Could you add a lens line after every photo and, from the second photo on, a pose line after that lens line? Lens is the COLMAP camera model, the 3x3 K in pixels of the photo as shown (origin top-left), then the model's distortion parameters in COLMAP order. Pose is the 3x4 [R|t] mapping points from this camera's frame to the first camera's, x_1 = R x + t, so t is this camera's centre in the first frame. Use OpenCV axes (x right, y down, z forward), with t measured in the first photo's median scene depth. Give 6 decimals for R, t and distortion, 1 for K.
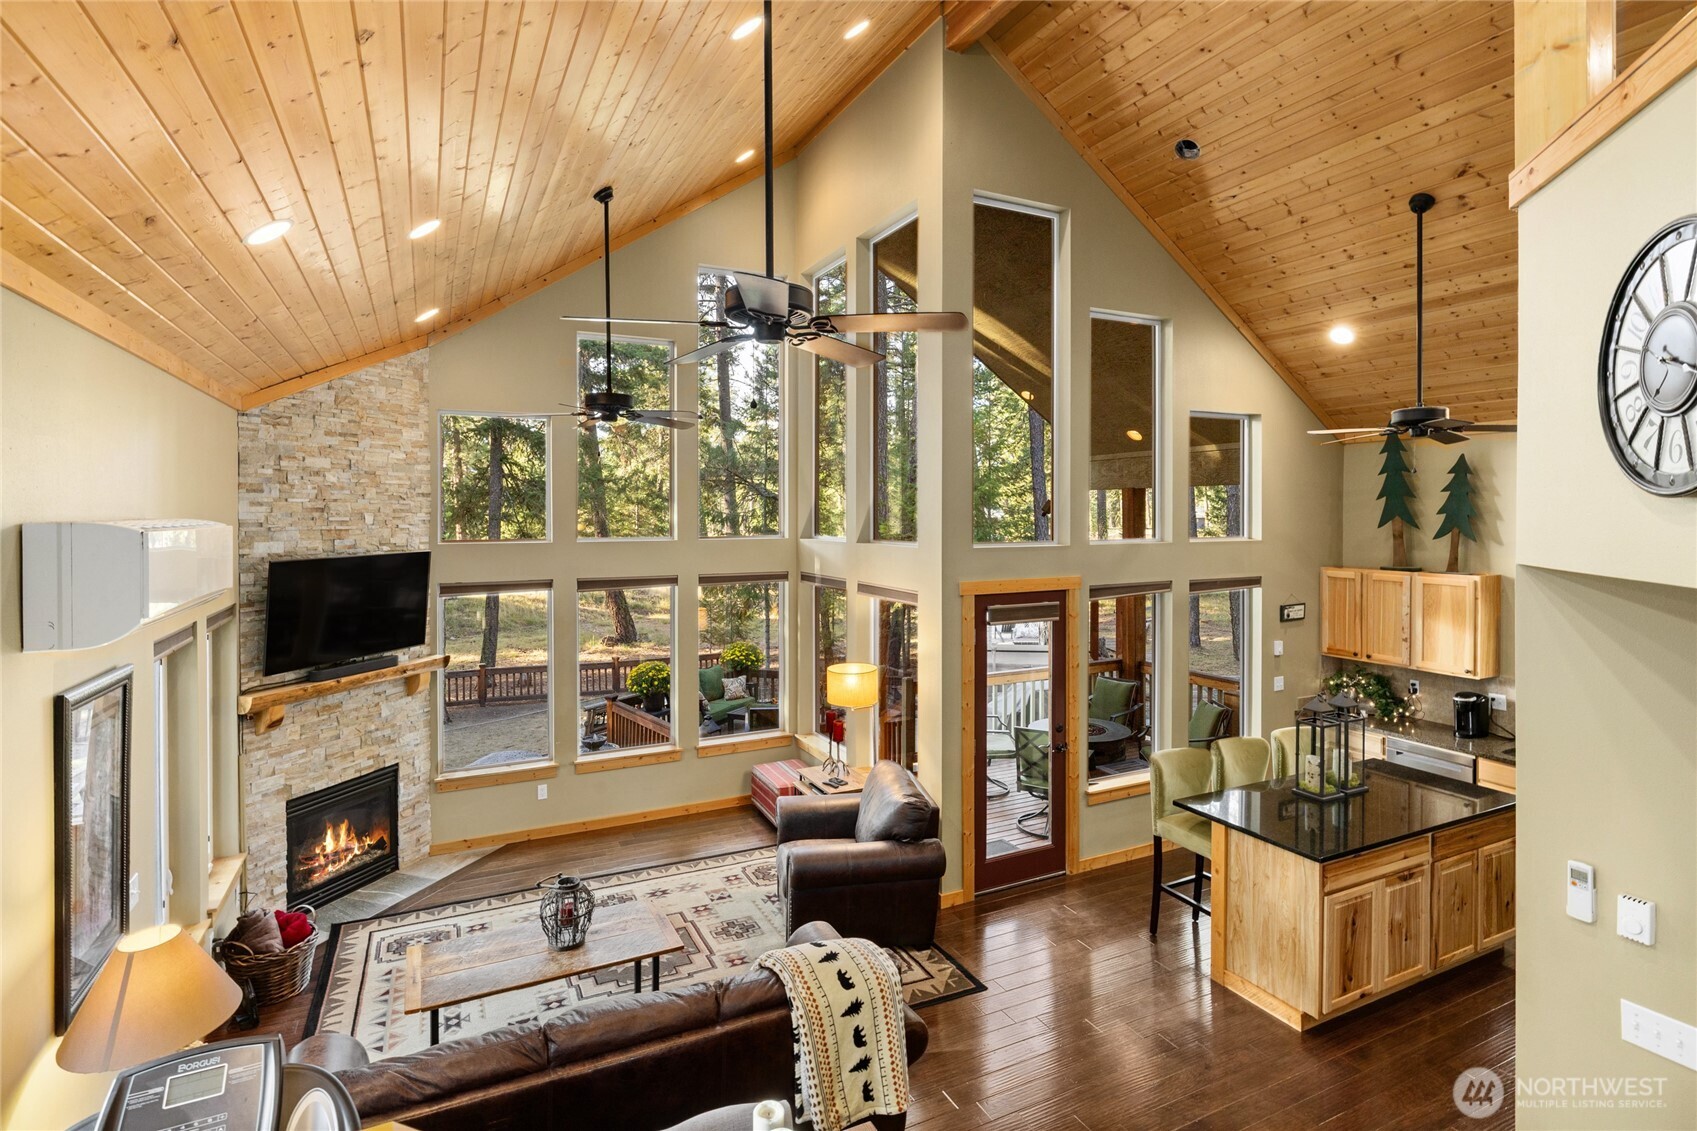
lens RADIAL K [[833.3, 0, 847.7], [0, 833.3, 517.8], [0, 0, 1]] dist [-0.005906, 0.000777]
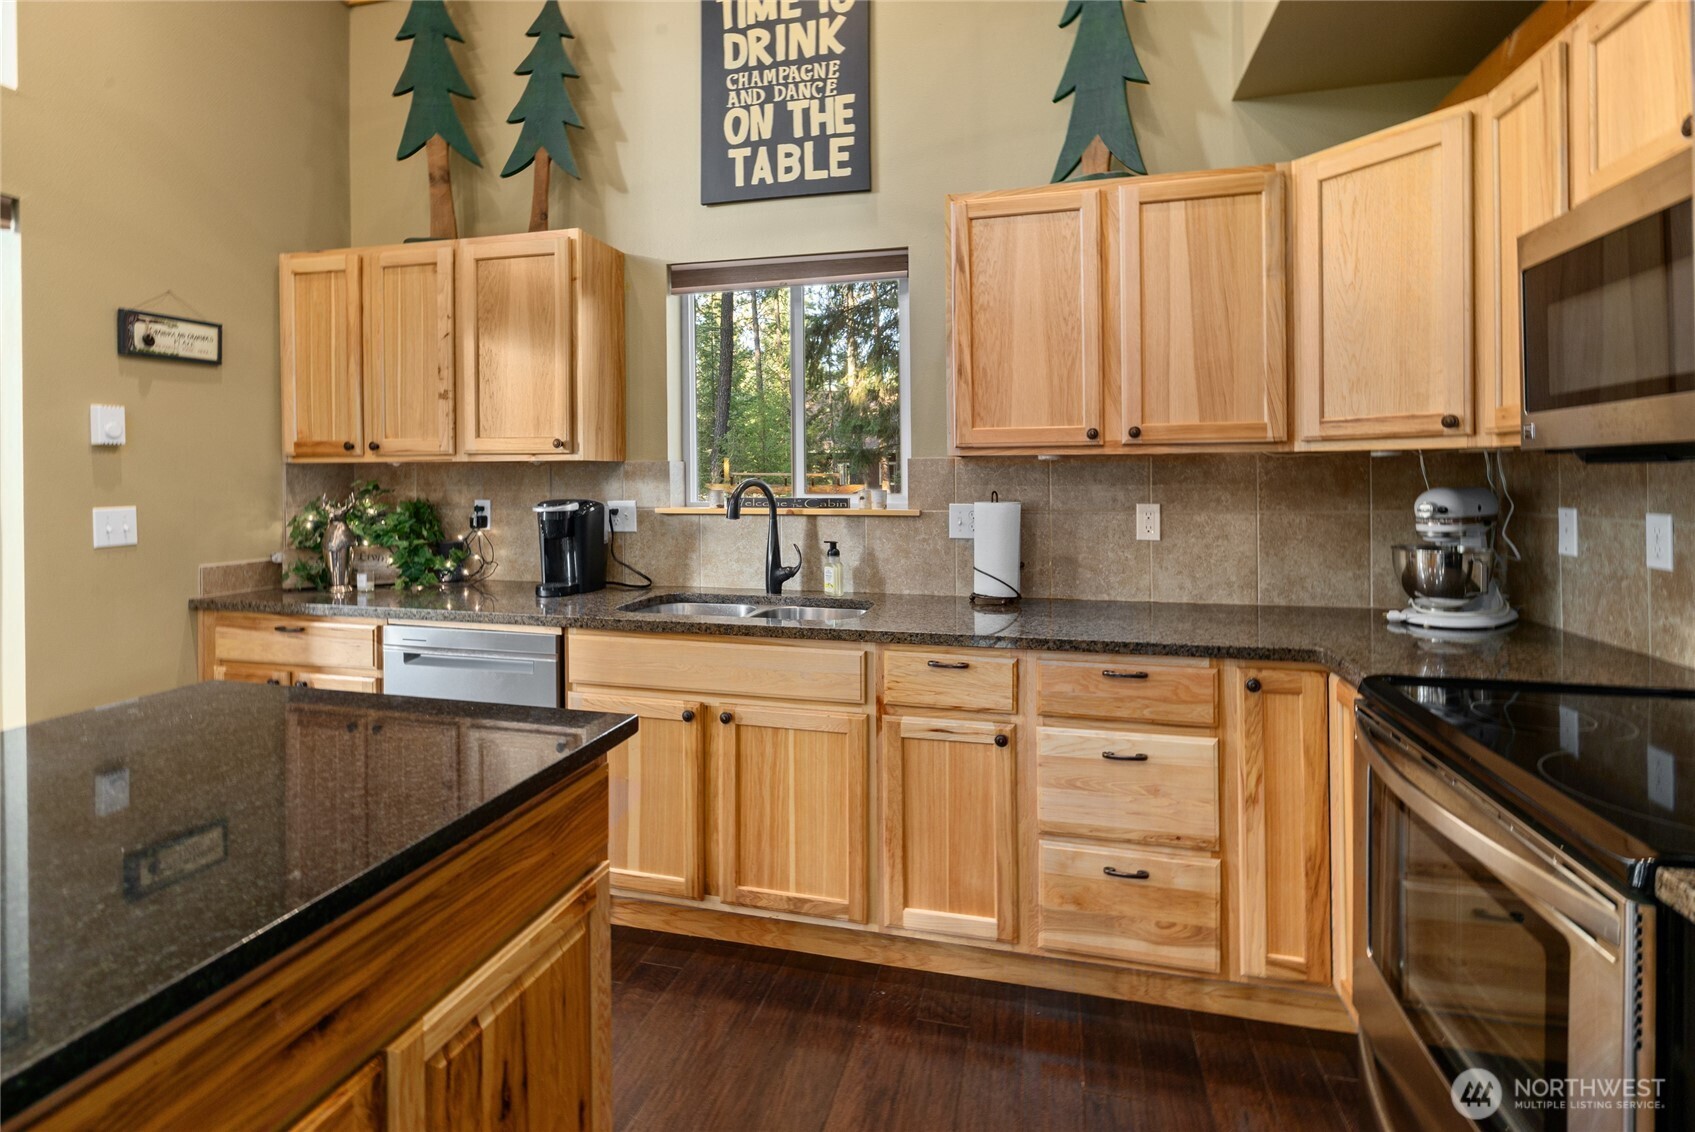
lens RADIAL K [[812.2, 0, 832.6], [0, 812.2, 476.3], [0, 0, 1]] dist [-0.002612, -0.000232]
pose [[0.662211, -0.002537, 0.749313, 0.582358], [0.008064, 0.999960, -0.003741, 0.229003], [-0.749274, 0.008520, 0.662205, 0.678115]]
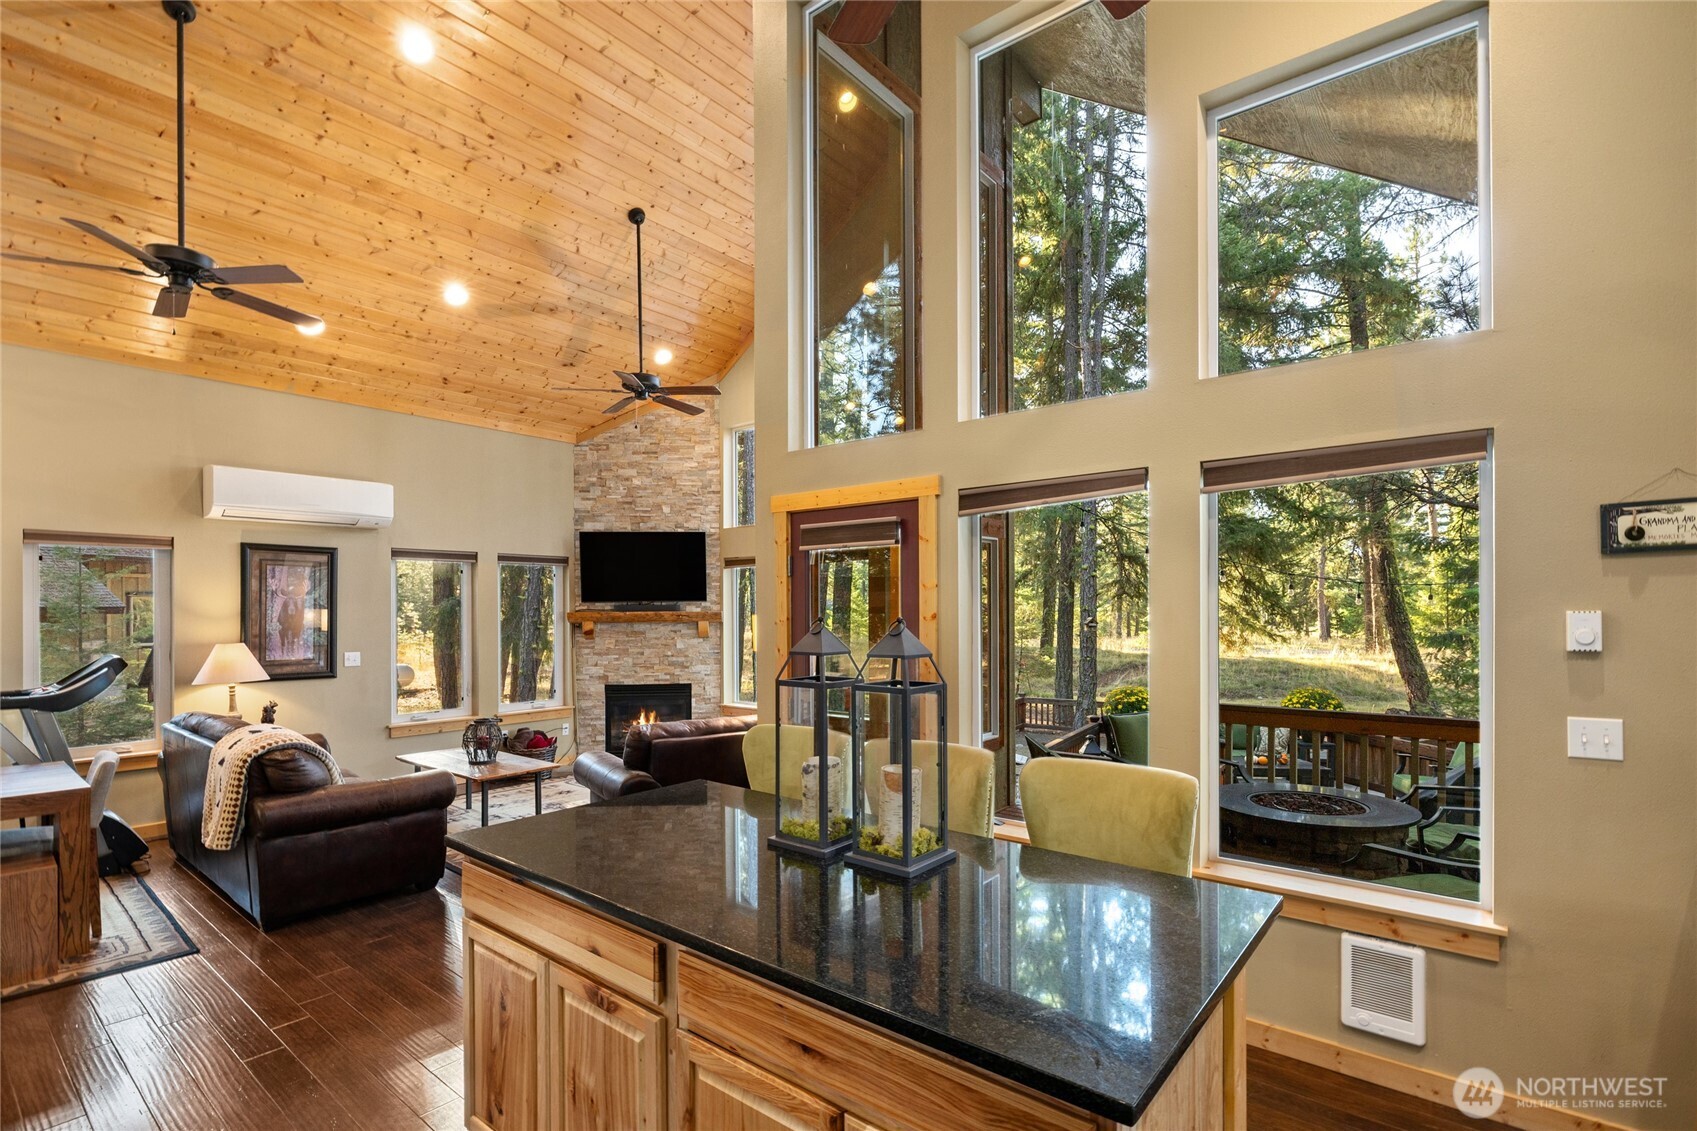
lens RADIAL K [[800.3, 0, 854.5], [0, 800.3, 613.8], [0, 0, 1]] dist [-0.001450, -0.000303]
pose [[0.414427, 0.002895, -0.910078, 0.868027], [0.000415, 0.999994, 0.003370, 0.186602], [0.910082, -0.001774, 0.414423, 0.748502]]
